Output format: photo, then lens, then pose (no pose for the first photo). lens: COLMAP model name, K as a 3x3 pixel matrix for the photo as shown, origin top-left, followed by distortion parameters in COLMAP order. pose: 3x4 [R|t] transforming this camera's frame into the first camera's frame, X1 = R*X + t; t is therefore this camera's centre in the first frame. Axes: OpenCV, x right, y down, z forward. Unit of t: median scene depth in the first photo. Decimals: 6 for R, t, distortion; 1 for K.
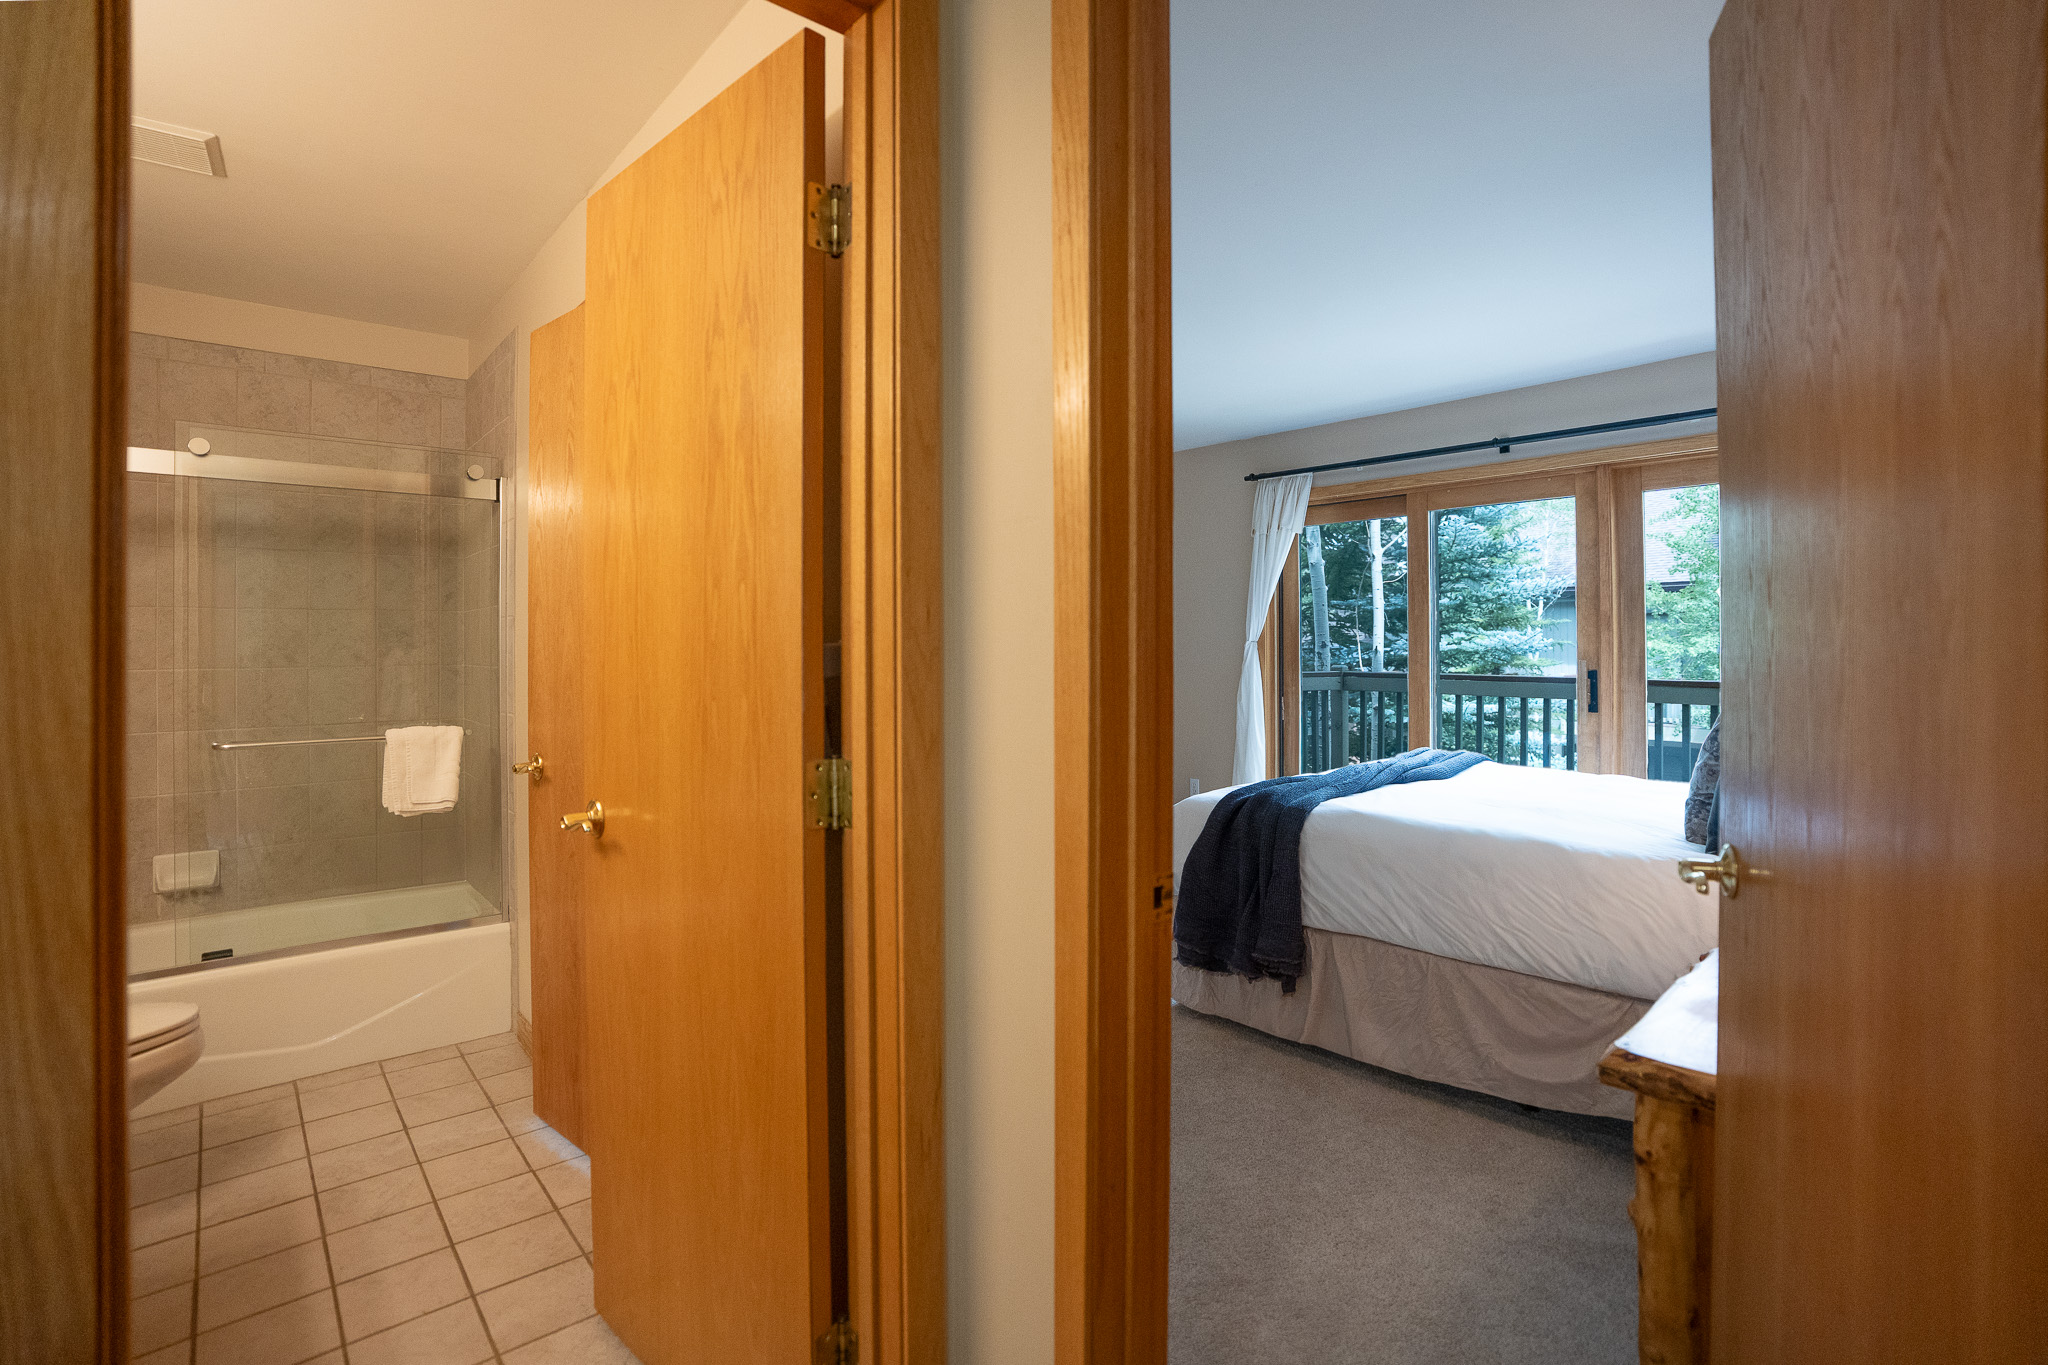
lens RADIAL K [[953.6, 0, 1066.1], [0, 953.6, 631.4], [0, 0, 1]] dist [-0.066221, 0.021752]
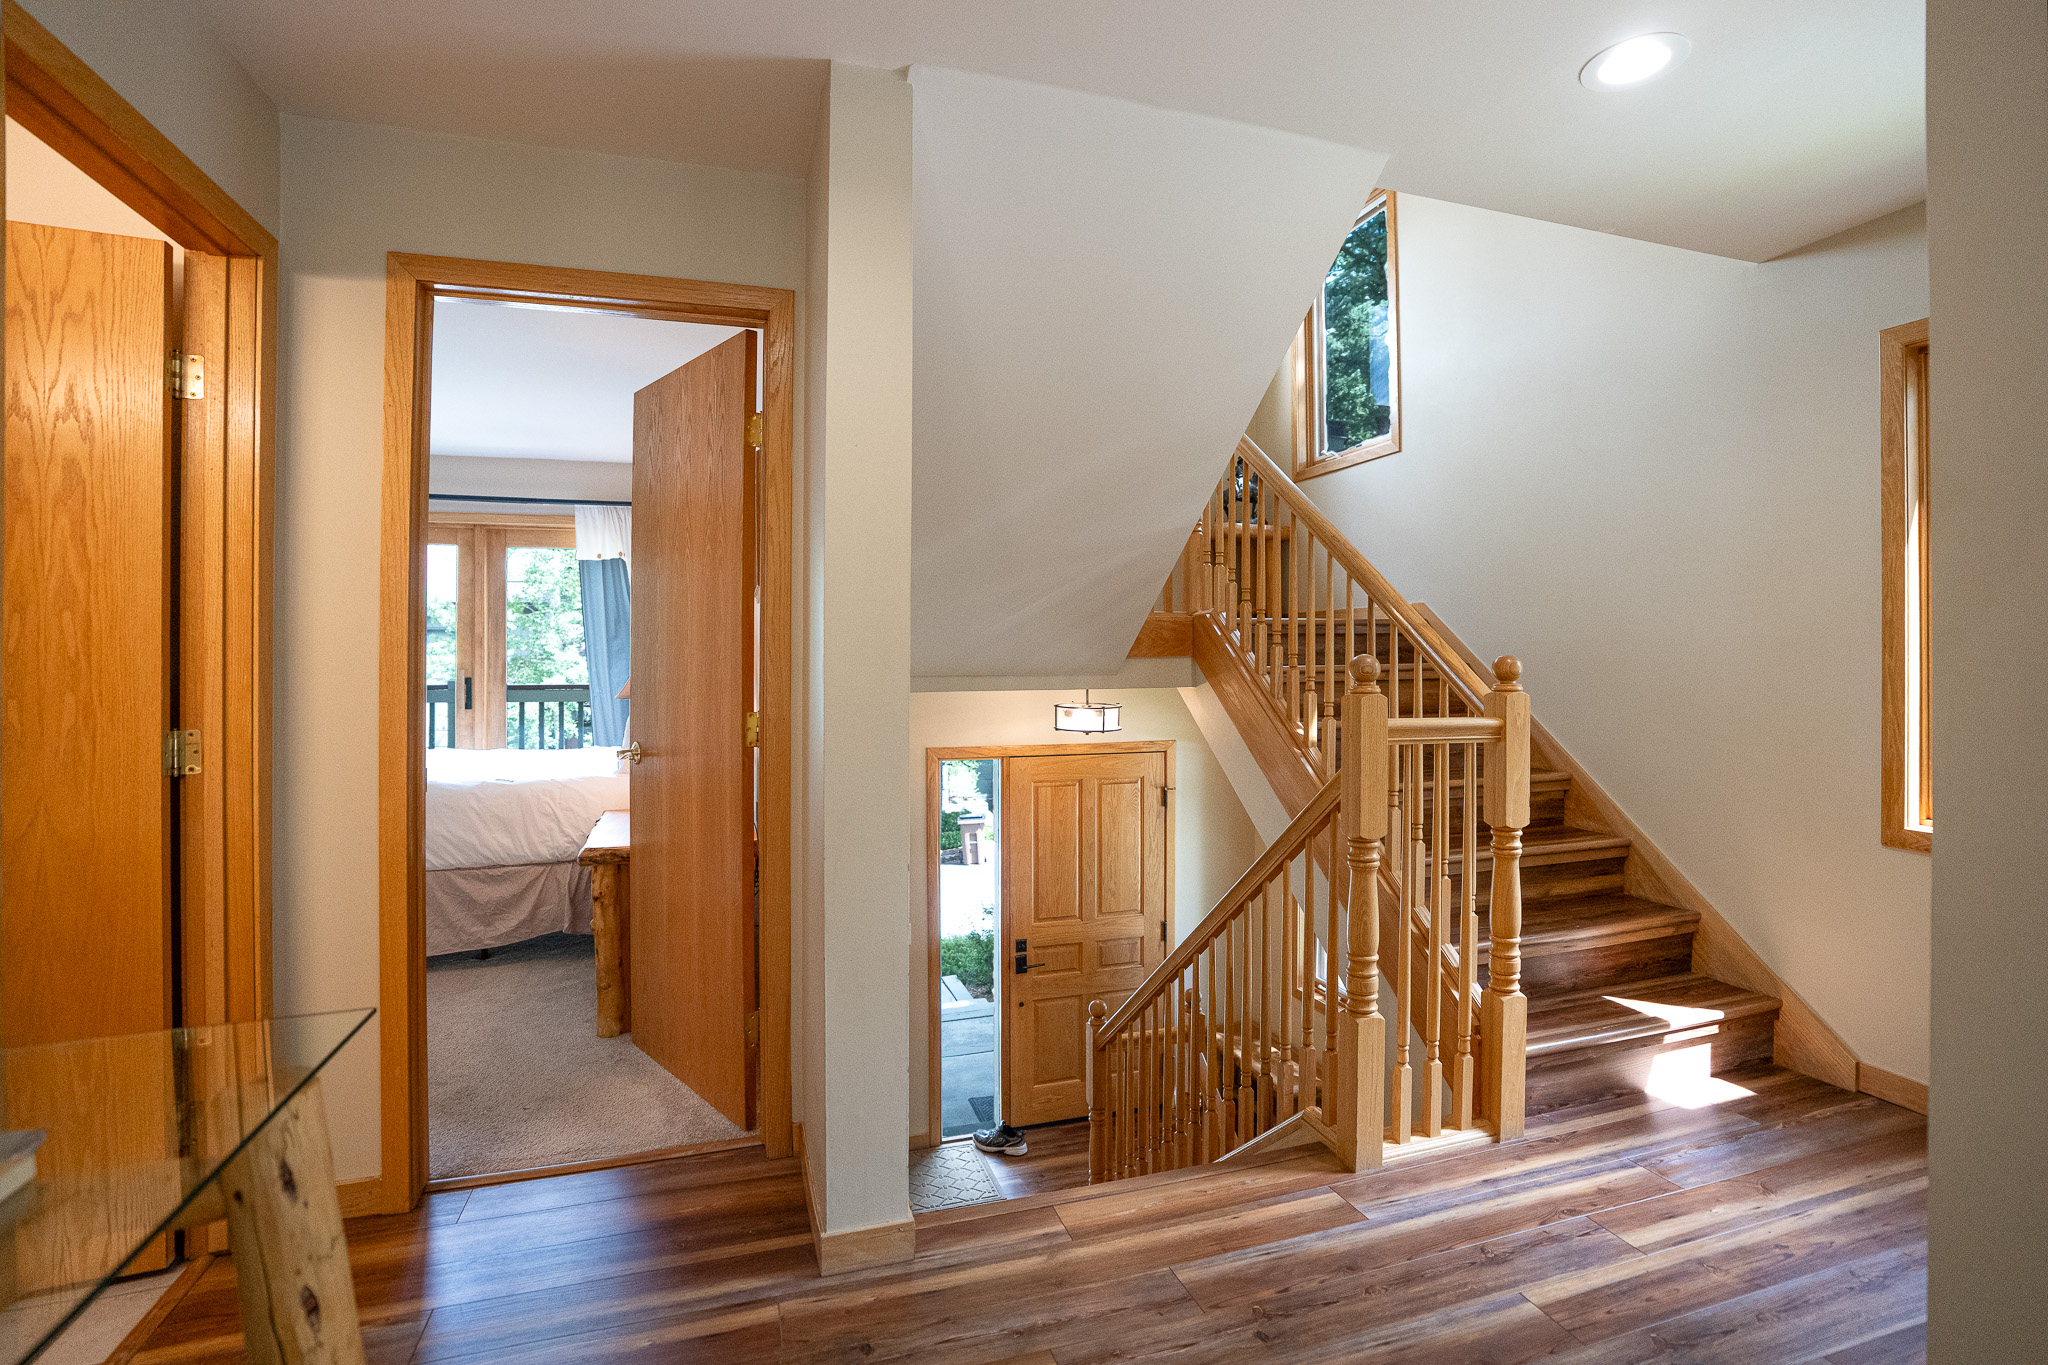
lens RADIAL K [[953.6, 0, 1037.1], [0, 953.6, 666.4], [0, 0, 1]] dist [-0.066221, 0.021752]
pose [[0.403722, -0.007444, 0.914852, -0.883062], [-0.012759, 0.999824, 0.013766, -0.007457], [-0.914793, -0.017230, 0.403556, -0.750744]]
